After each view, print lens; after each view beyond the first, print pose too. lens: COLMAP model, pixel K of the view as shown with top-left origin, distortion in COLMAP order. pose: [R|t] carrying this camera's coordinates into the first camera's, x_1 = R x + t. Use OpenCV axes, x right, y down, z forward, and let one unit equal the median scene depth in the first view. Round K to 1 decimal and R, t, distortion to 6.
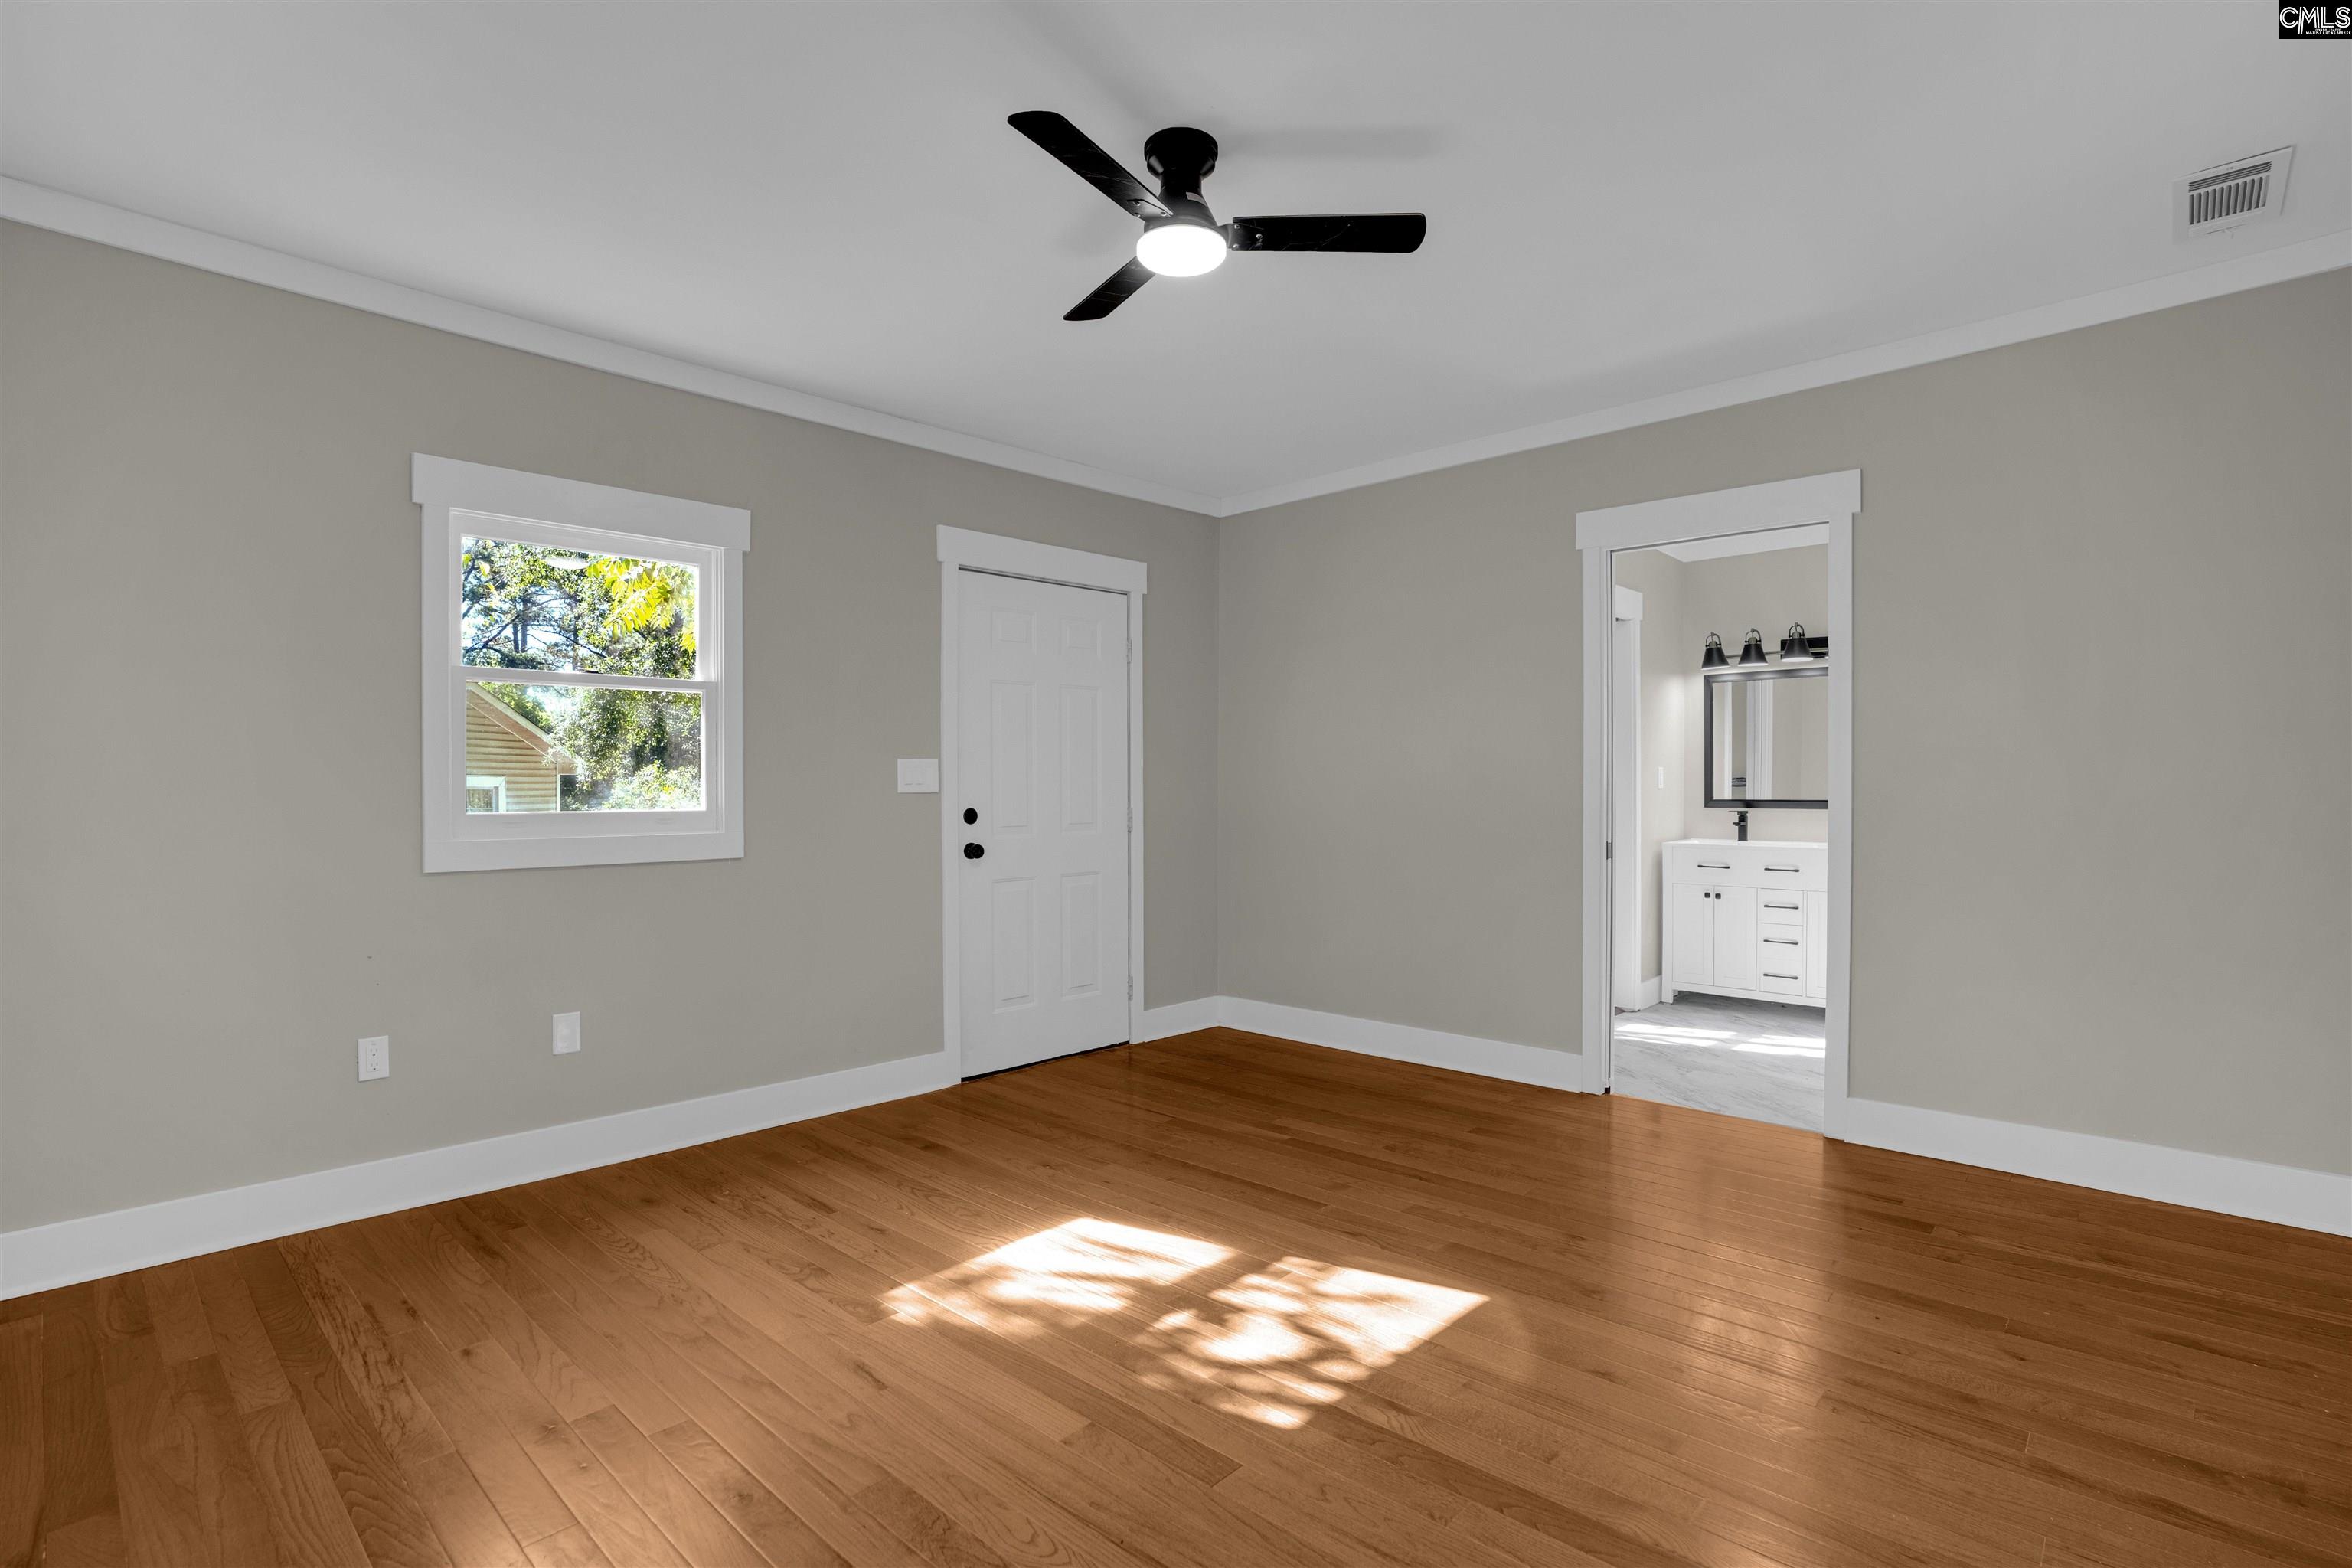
lens RADIAL K [[1126.2, 0, 1183.6], [0, 1126.2, 778.3], [0, 0, 1]] dist [-0.073880, 0.030075]
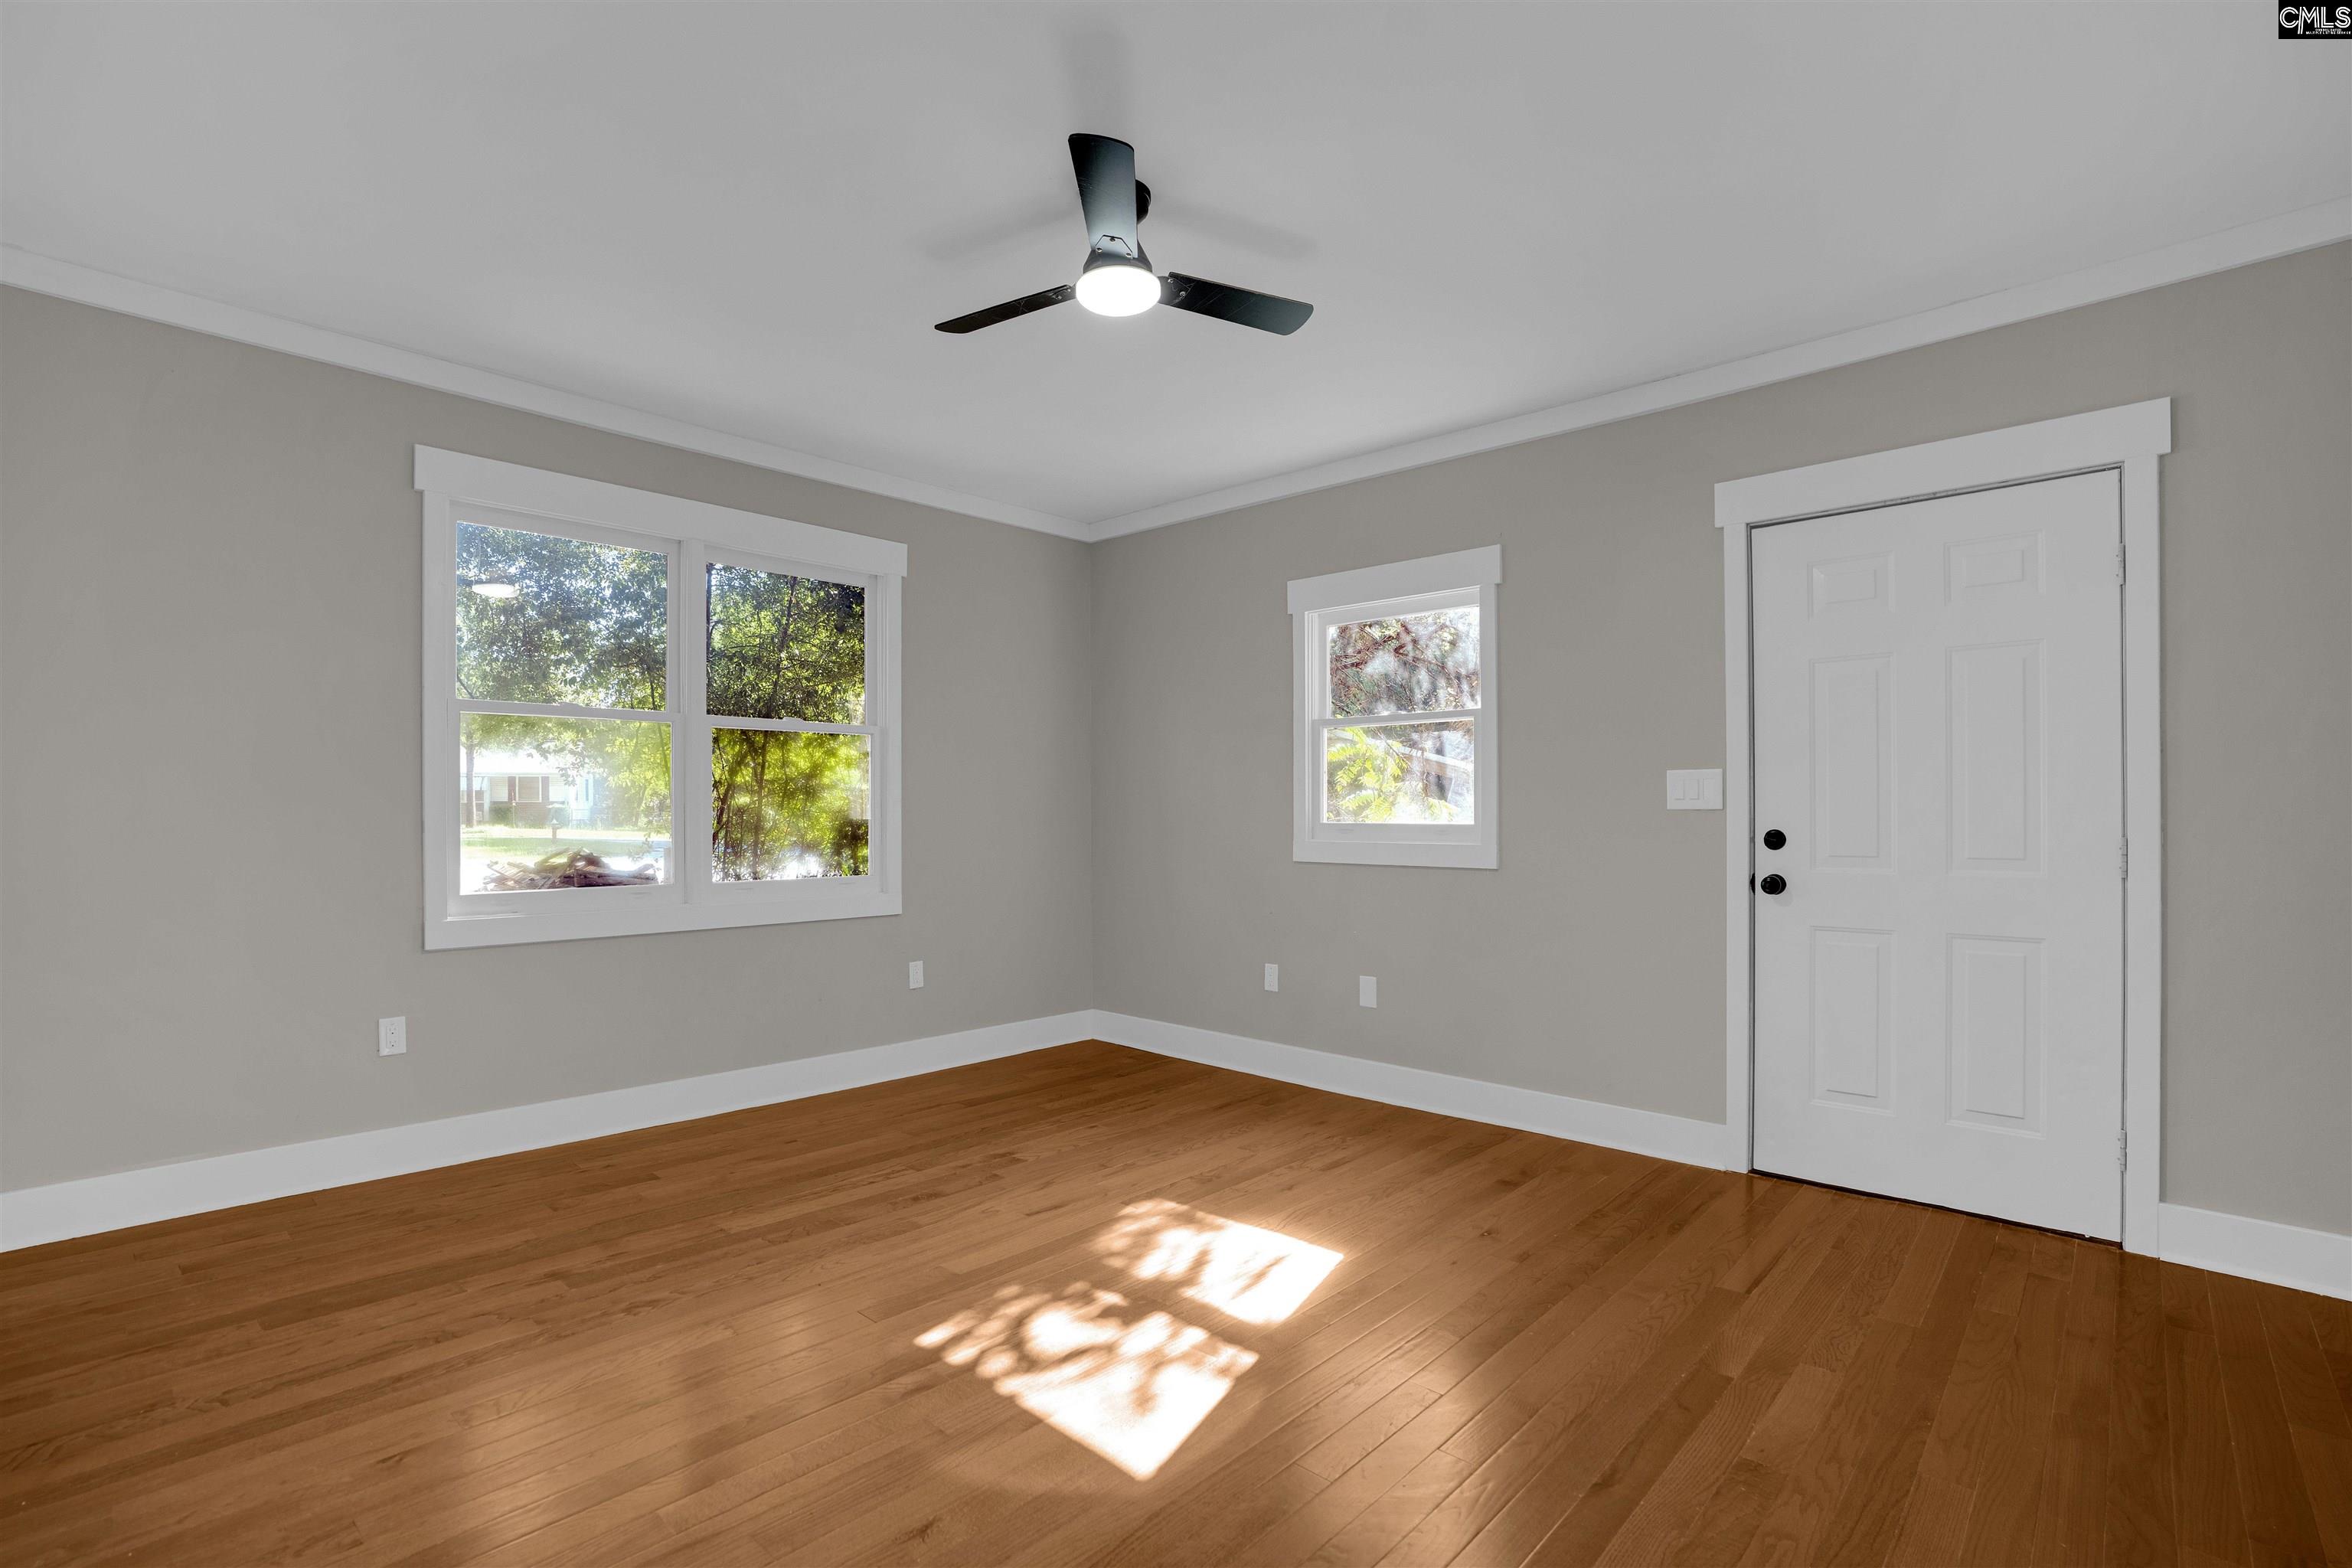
lens RADIAL K [[1140.8, 0, 1176.5], [0, 1140.8, 801.1], [0, 0, 1]] dist [-0.049901, 0.019384]
pose [[-0.019719, -0.005400, -0.999791, 0.955237], [0.008874, 0.999945, -0.005576, 0.012146], [0.999766, -0.008982, -0.019670, 0.955644]]
